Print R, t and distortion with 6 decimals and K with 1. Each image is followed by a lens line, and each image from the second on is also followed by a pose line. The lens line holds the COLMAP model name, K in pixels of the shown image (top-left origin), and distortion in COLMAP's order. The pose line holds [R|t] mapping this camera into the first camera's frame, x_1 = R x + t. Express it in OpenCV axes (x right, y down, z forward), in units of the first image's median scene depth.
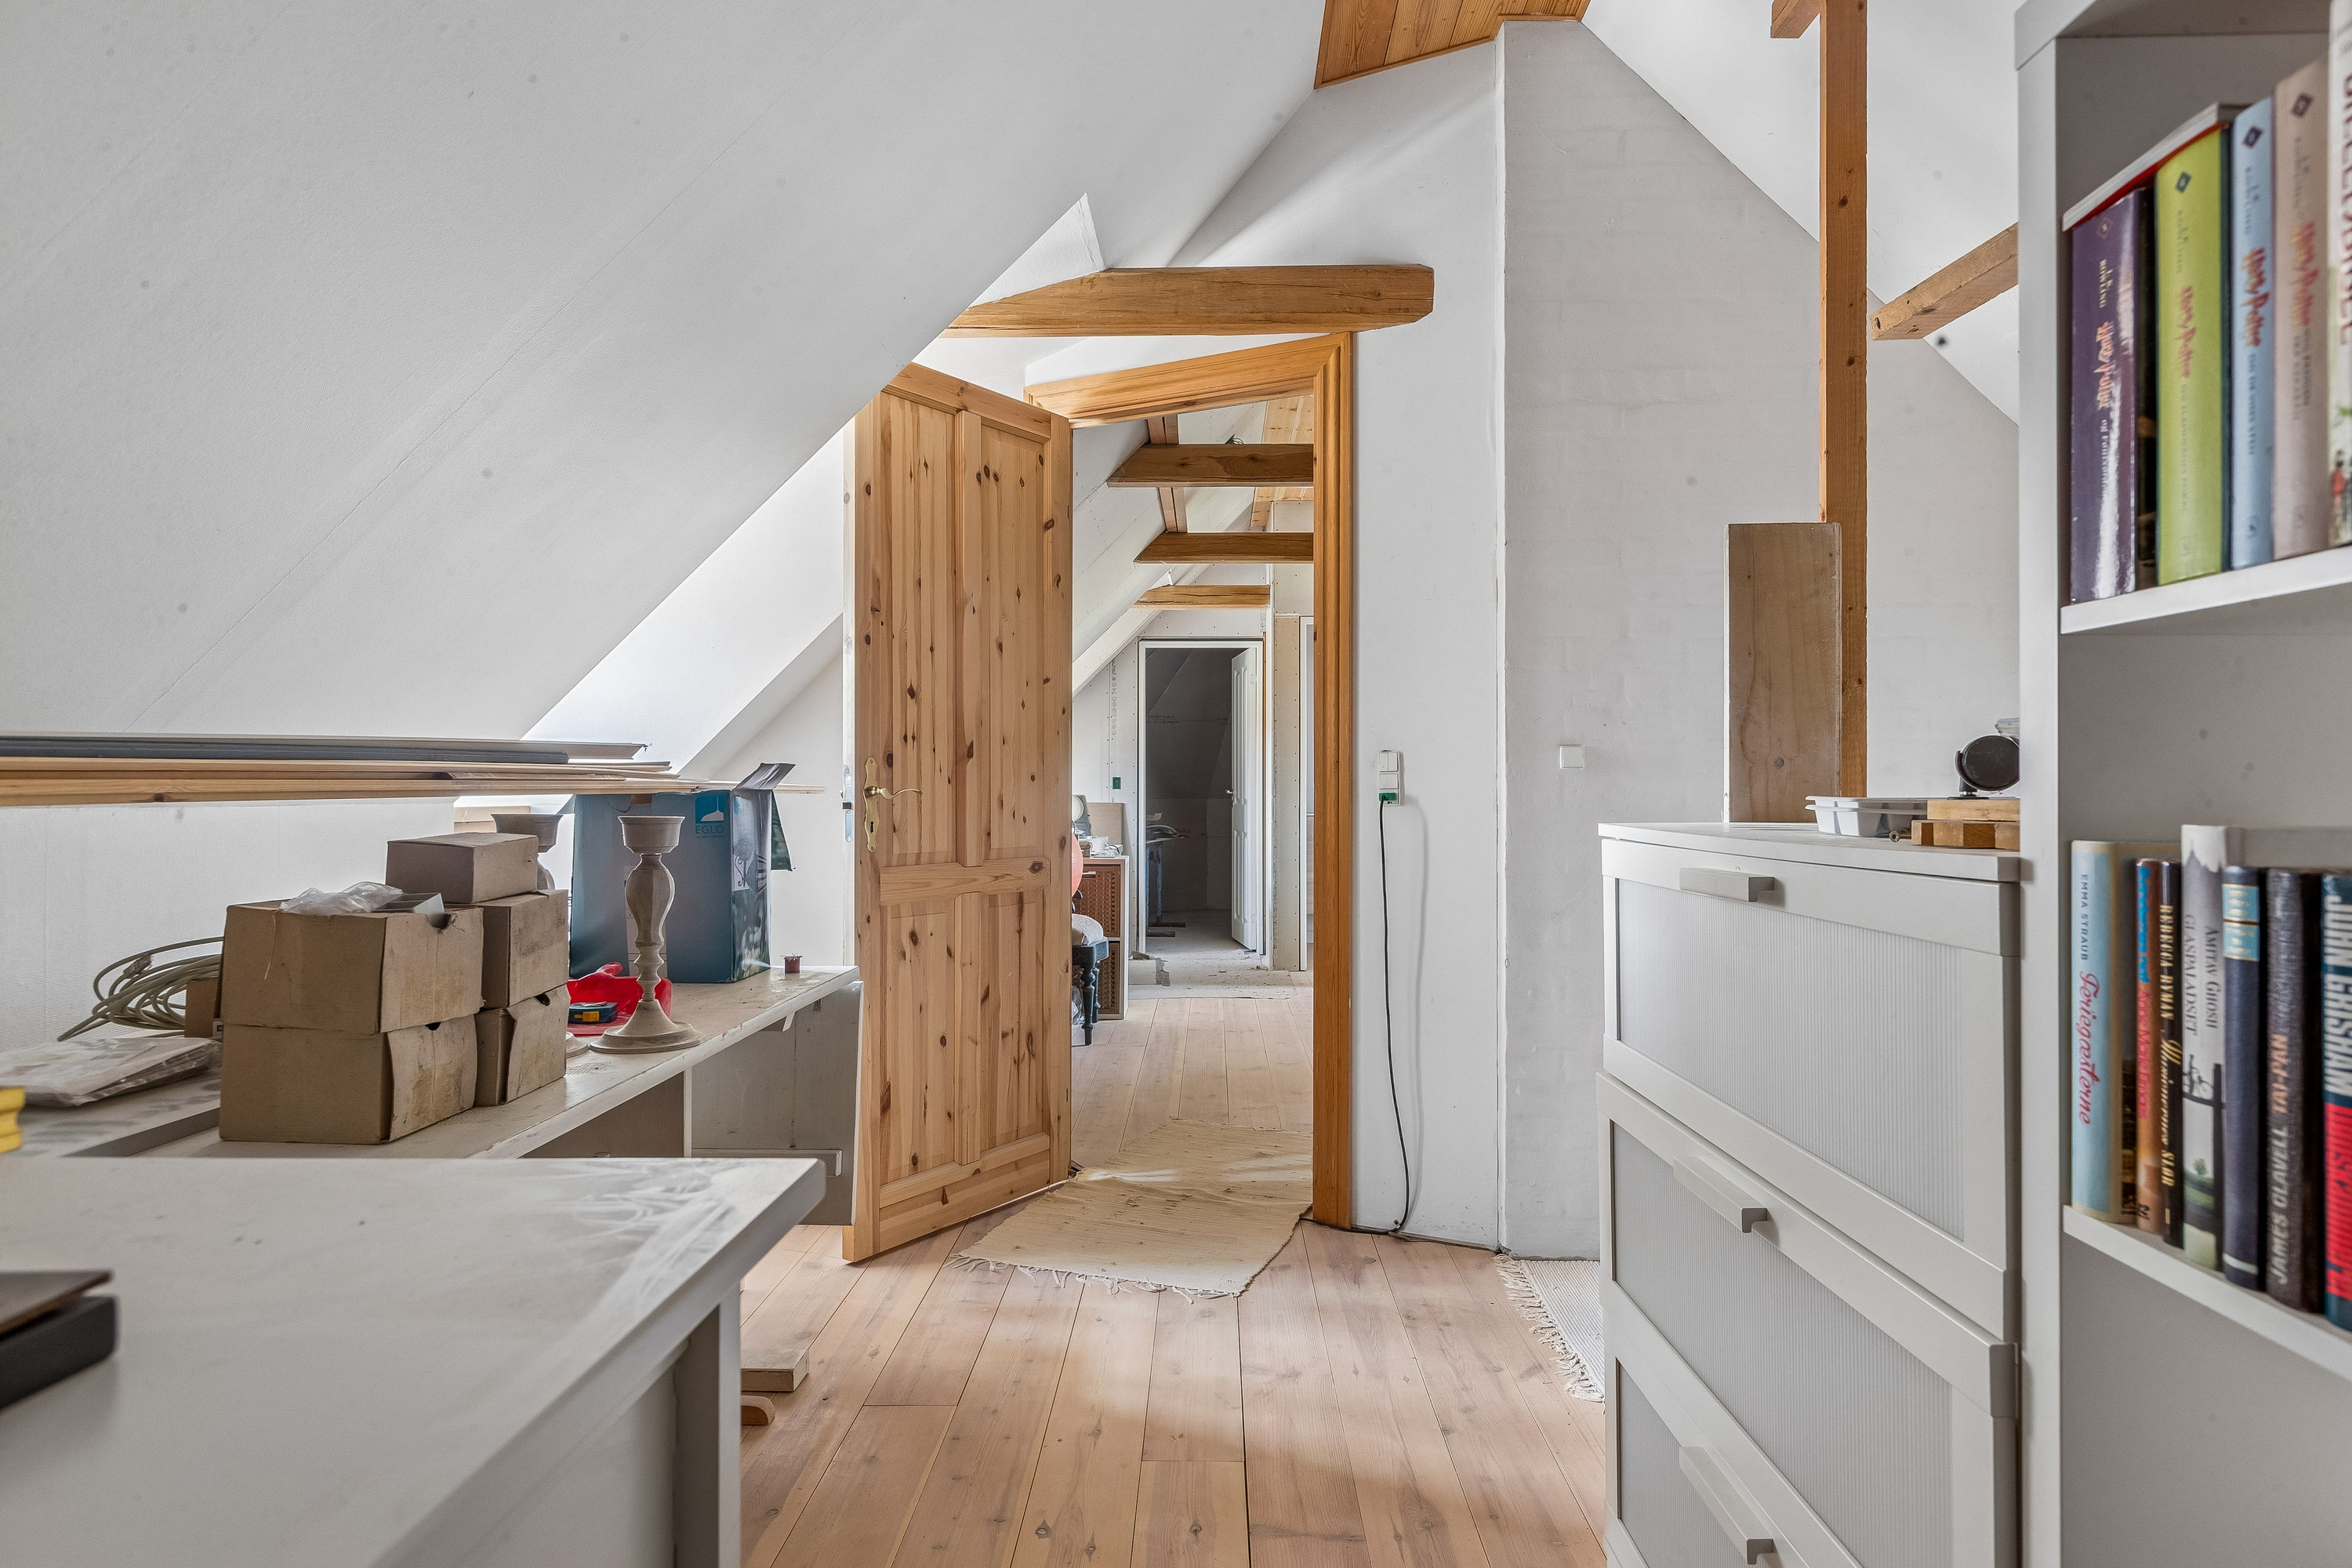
lens RADIAL K [[1288.4, 0, 1176.0], [0, 1288.4, 784.0], [0, 0, 1]] dist [0.000251, 0.000412]
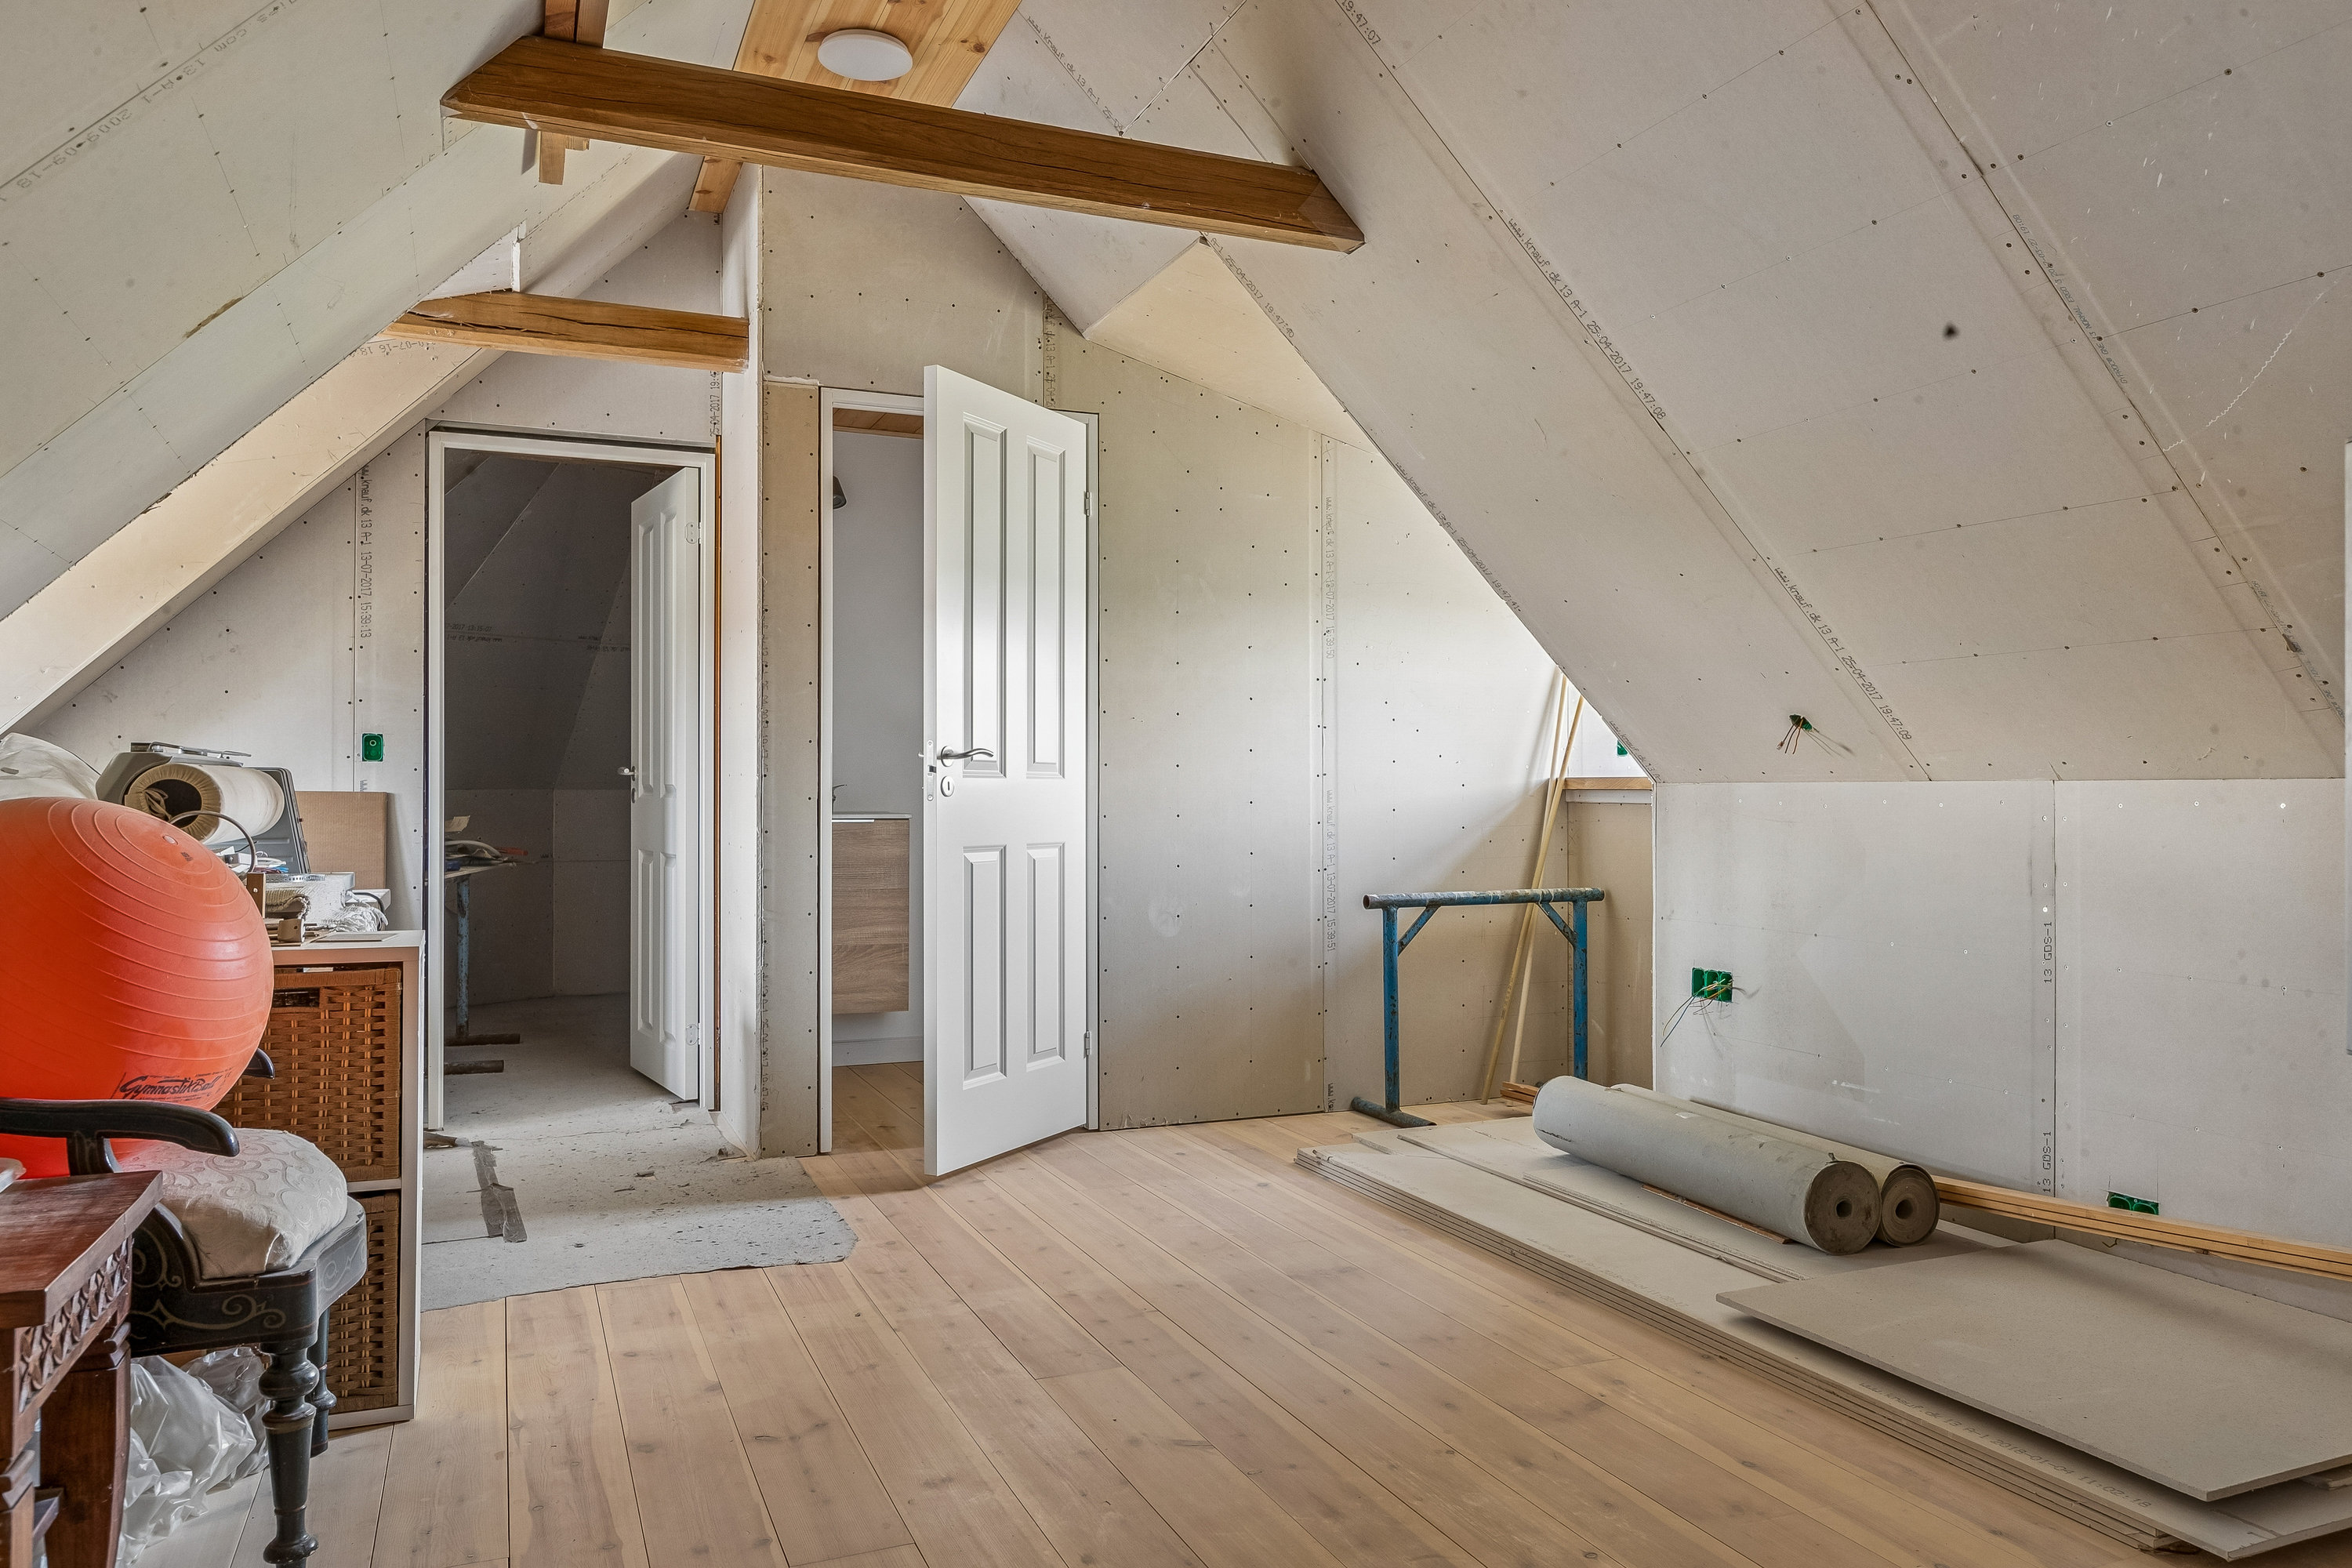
lens RADIAL K [[1601.2, 0, 1176.0], [0, 1601.2, 784.0], [0, 0, 1]] dist [0.000594, -0.000463]
pose [[0.909108, 0.002668, 0.416552, -0.024646], [-0.002118, 0.999996, -0.001783, 0.012529], [-0.416555, 0.000739, 0.909110, 0.390831]]
